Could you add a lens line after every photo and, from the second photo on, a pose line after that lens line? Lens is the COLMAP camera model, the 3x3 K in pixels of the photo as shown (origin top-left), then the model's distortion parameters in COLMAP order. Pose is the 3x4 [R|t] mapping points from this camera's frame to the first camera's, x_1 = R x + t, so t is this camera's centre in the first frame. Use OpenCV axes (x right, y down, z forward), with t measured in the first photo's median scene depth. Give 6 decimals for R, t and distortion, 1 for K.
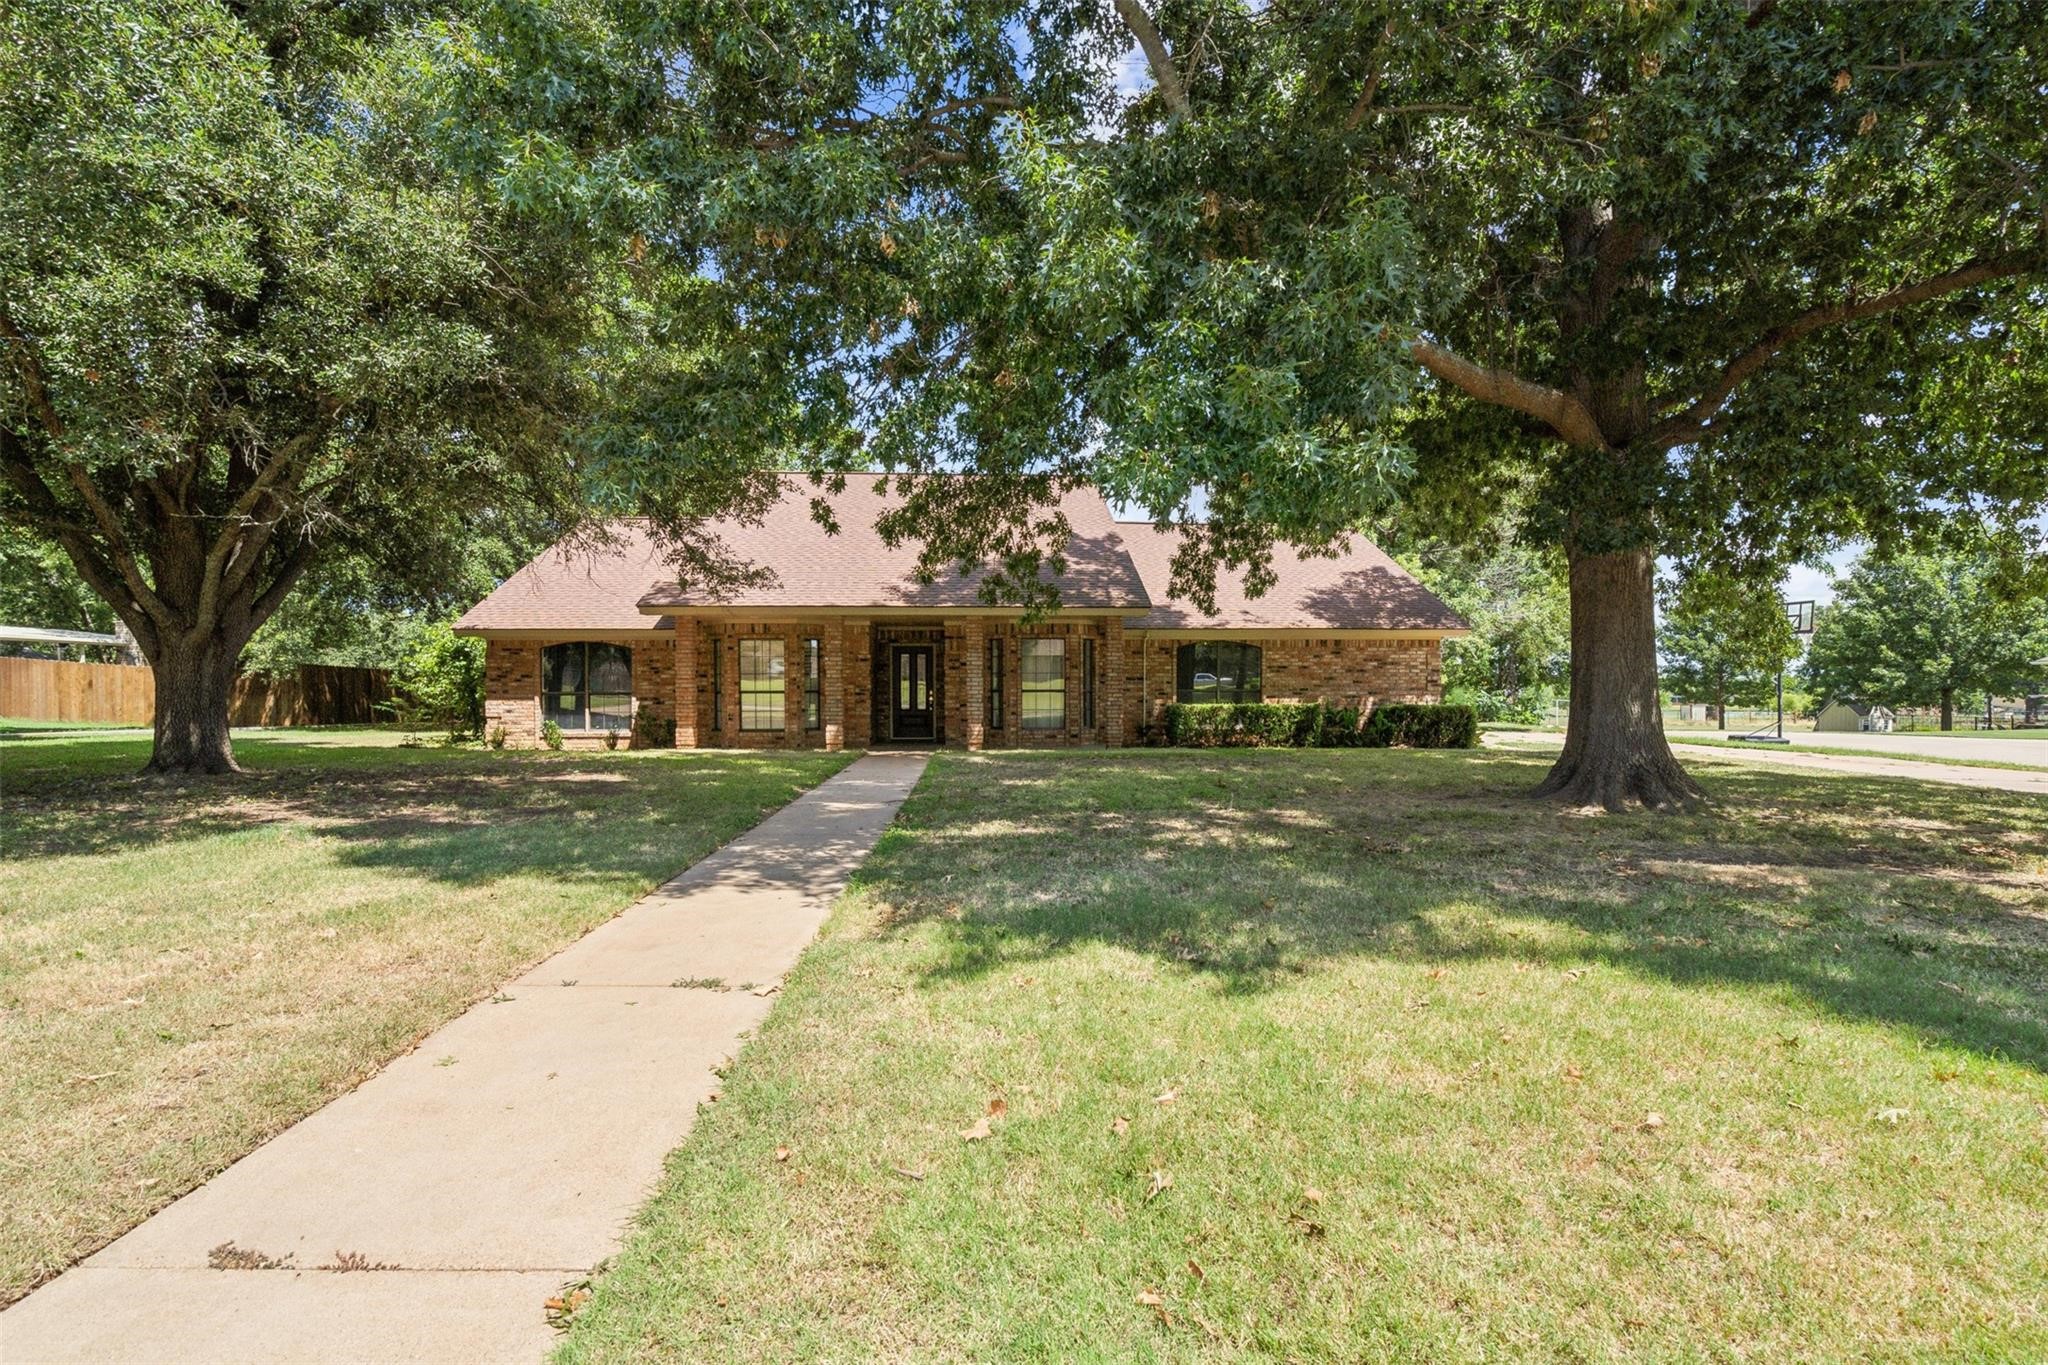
lens RADIAL K [[952.3, 0, 1024.0], [0, 952.3, 682.5], [0, 0, 1]] dist [-0.000888, -0.000144]
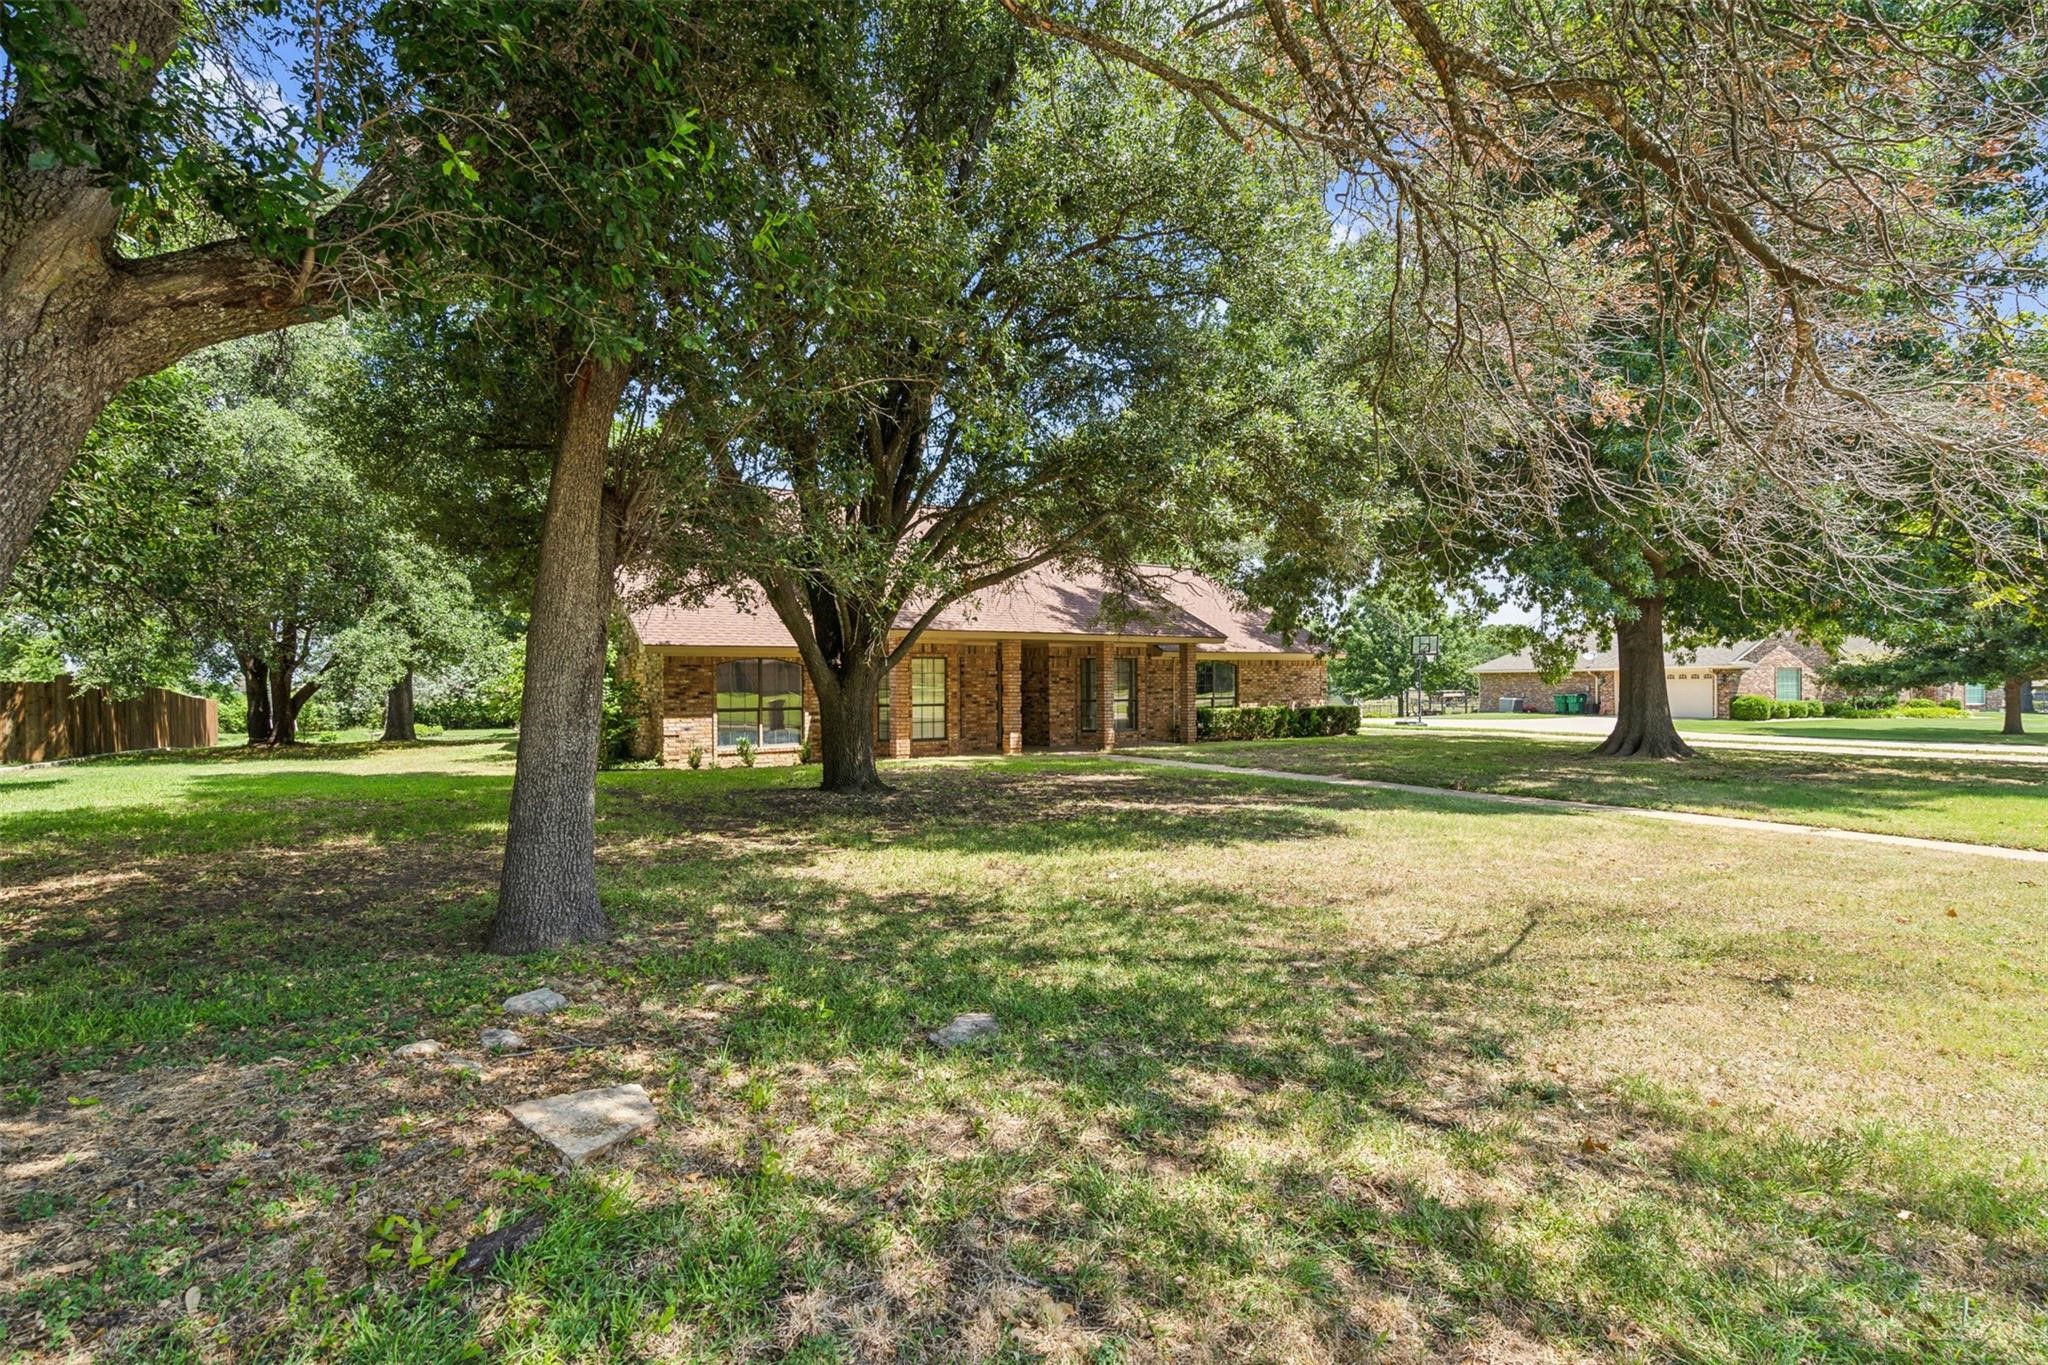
lens RADIAL K [[952.3, 0, 1024.0], [0, 952.3, 682.5], [0, 0, 1]] dist [-0.000888, -0.000144]
pose [[0.865881, -0.004656, 0.500228, -0.718090], [0.004237, 0.999989, 0.001972, -0.017694], [-0.500232, 0.000412, 0.865891, -0.018390]]
